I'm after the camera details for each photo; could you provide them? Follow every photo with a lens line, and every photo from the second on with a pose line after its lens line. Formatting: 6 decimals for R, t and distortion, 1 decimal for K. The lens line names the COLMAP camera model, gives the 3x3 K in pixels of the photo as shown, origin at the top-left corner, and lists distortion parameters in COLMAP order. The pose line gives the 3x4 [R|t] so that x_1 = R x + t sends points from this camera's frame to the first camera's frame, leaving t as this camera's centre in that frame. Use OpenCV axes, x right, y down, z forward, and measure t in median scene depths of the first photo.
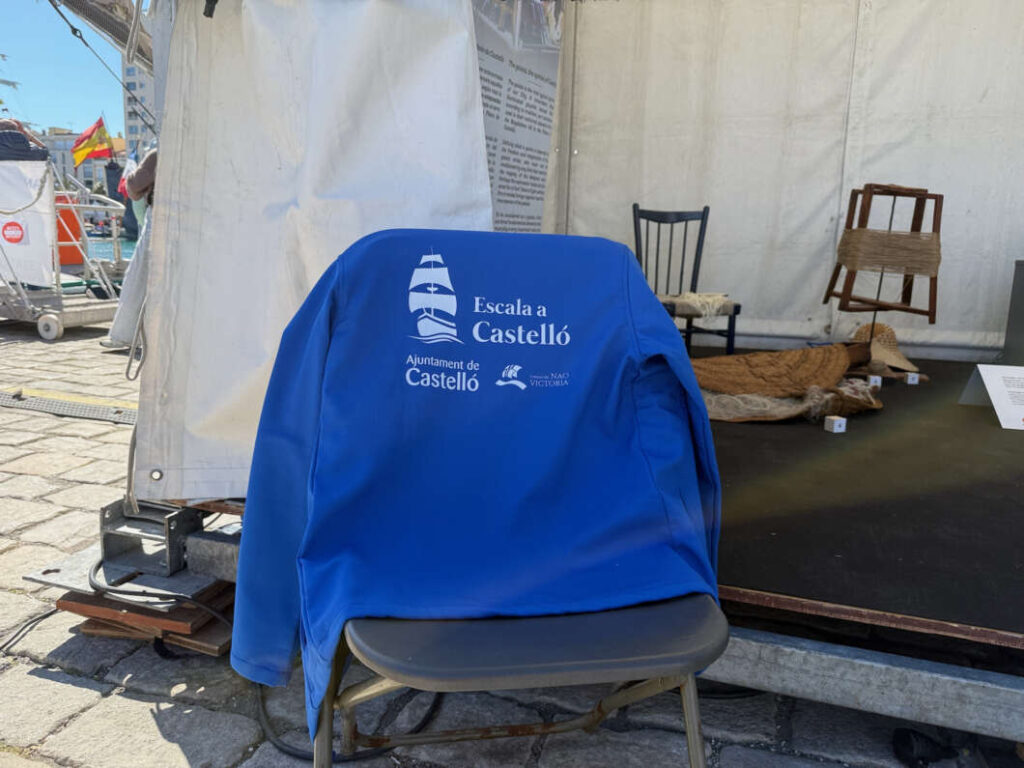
lens RADIAL K [[713.6, 0, 512.0], [0, 713.6, 384.0], [0, 0, 1]] dist [0.106862, -0.158992]
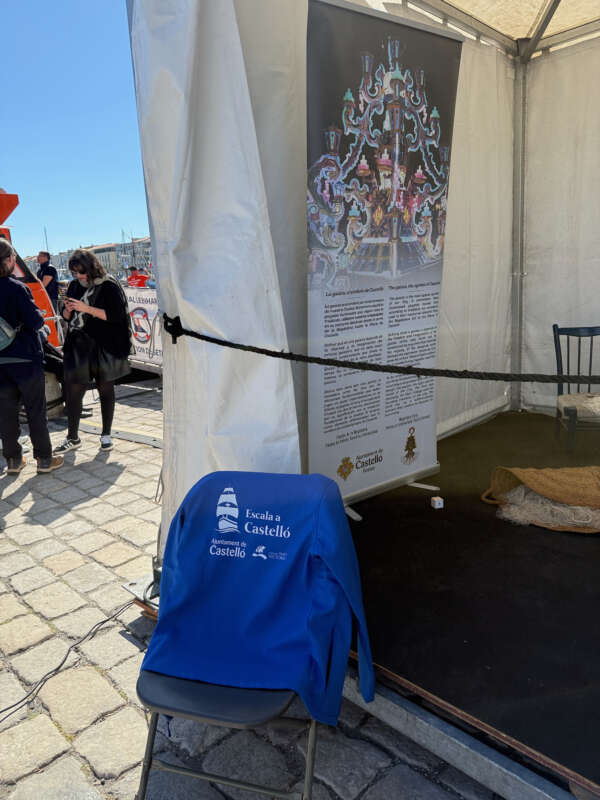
lens RADIAL K [[557.5, 0, 313.1], [0, 557.5, 395.6], [0, 0, 1]] dist [0.106862, -0.158992]
pose [[0.891528, 0.016480, -0.452665, 0.832440], [-0.007347, 0.999733, 0.021928, -0.481096], [0.452905, -0.016224, 0.891411, -0.335995]]
